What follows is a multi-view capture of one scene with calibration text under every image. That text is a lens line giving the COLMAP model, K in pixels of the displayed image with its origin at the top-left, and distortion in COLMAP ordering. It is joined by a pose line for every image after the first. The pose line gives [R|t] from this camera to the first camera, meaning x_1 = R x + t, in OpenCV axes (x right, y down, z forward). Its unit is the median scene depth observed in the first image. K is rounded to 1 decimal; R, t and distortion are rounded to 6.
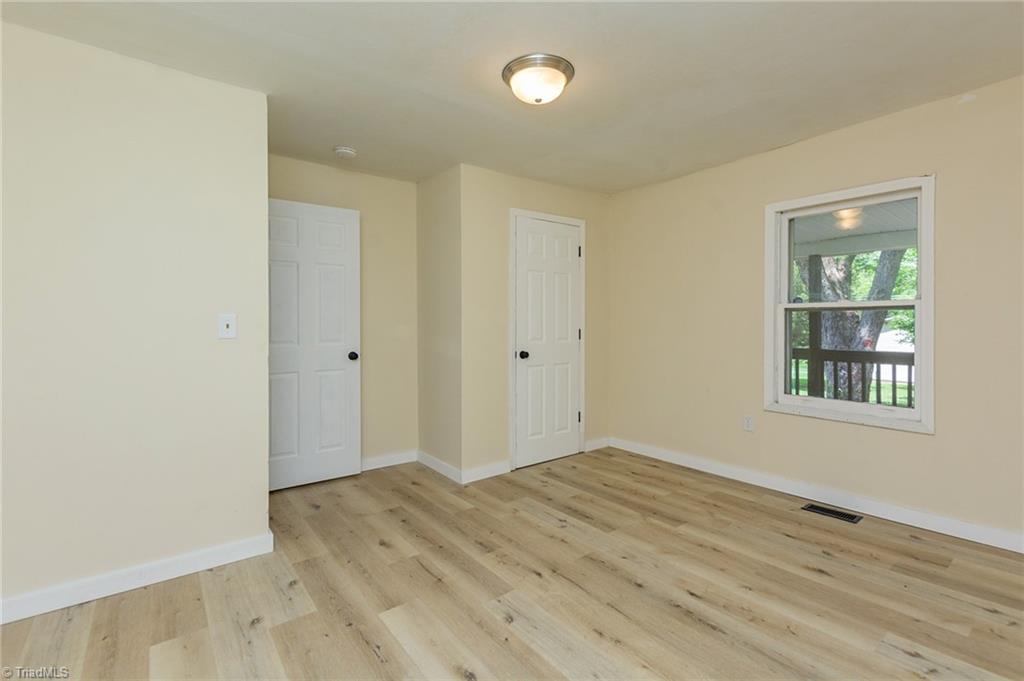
lens RADIAL K [[468.0, 0, 511.5], [0, 468.0, 332.7], [0, 0, 1]] dist [-0.000541, -0.000578]
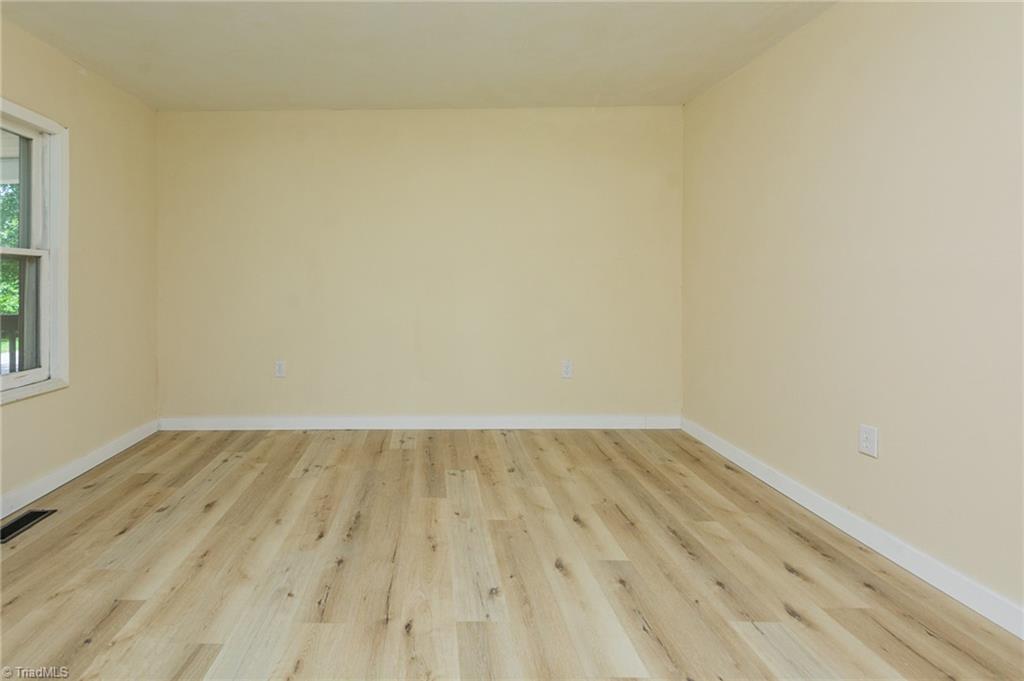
lens RADIAL K [[468.0, 0, 511.5], [0, 468.0, 332.7], [0, 0, 1]] dist [-0.000541, -0.000578]
pose [[-0.883644, -0.034891, 0.466858, -0.388058], [0.024443, 0.992420, 0.120434, 0.029023], [-0.467521, 0.117832, -0.876093, 1.553063]]
